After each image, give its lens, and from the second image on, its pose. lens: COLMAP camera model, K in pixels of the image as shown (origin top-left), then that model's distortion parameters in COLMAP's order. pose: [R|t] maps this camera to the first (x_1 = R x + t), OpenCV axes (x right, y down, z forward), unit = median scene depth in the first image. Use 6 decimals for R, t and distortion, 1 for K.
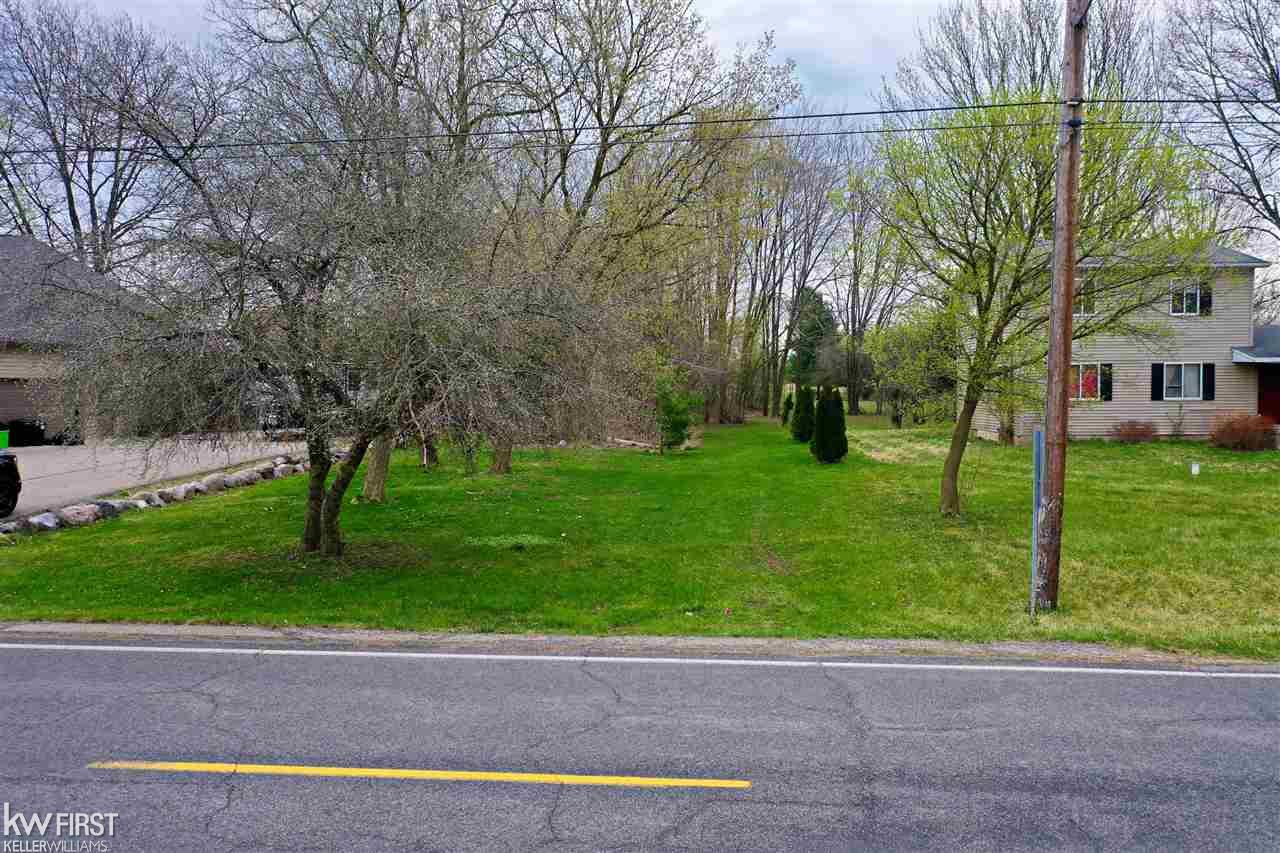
lens RADIAL K [[1029.7, 0, 640.0], [0, 1029.7, 426.5], [0, 0, 1]] dist [0.002639, 0.007029]
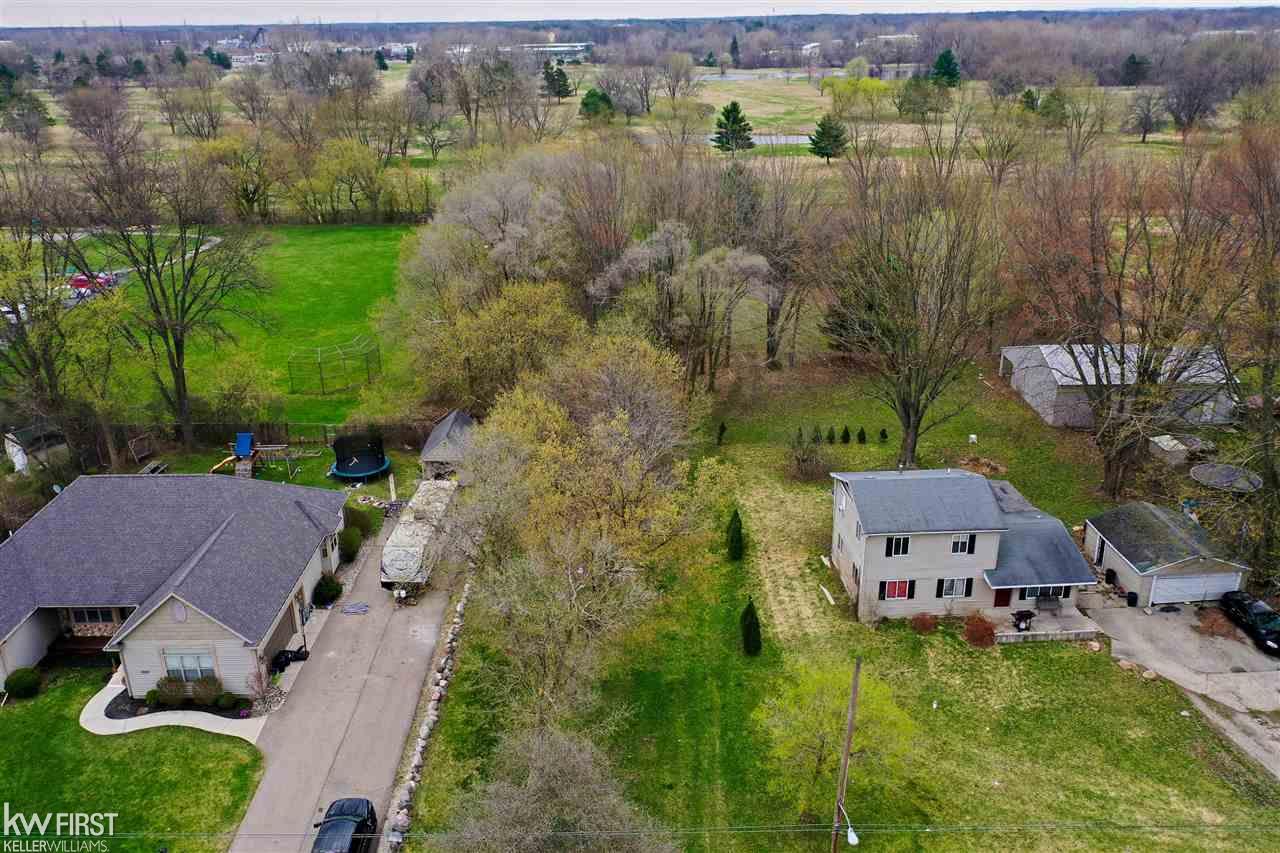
lens RADIAL K [[1029.7, 0, 640.0], [0, 1029.7, 426.5], [0, 0, 1]] dist [0.002639, 0.007029]
pose [[0.994558, -0.037865, 0.097063, -0.207908], [0.005422, 0.949166, 0.314728, -1.184844], [-0.104046, -0.312489, 0.944206, -0.669682]]
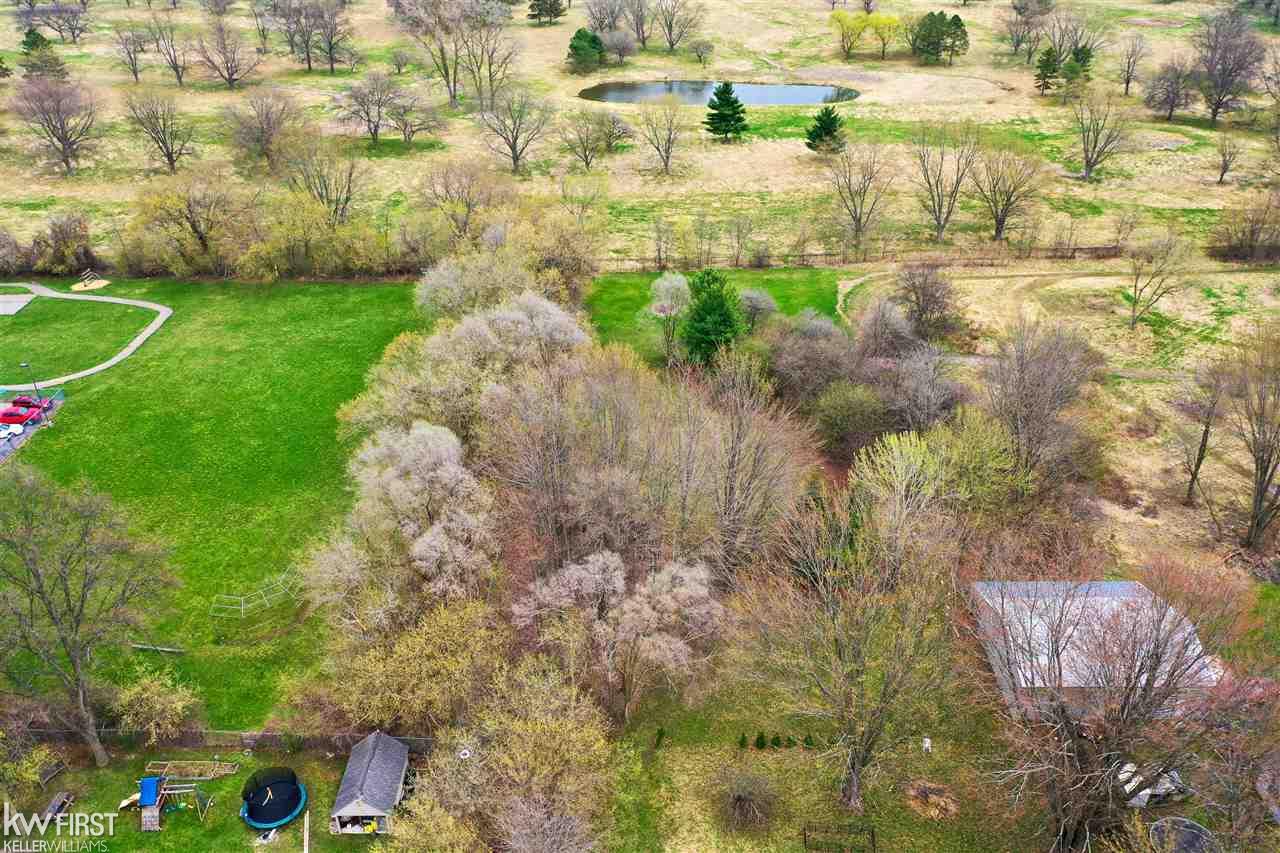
lens RADIAL K [[1029.7, 0, 640.0], [0, 1029.7, 426.5], [0, 0, 1]] dist [0.002639, 0.007029]
pose [[0.995657, -0.050240, 0.078373, 0.134169], [0.009914, 0.894309, 0.447340, -2.439406], [-0.092564, -0.444620, 0.890923, 0.104368]]
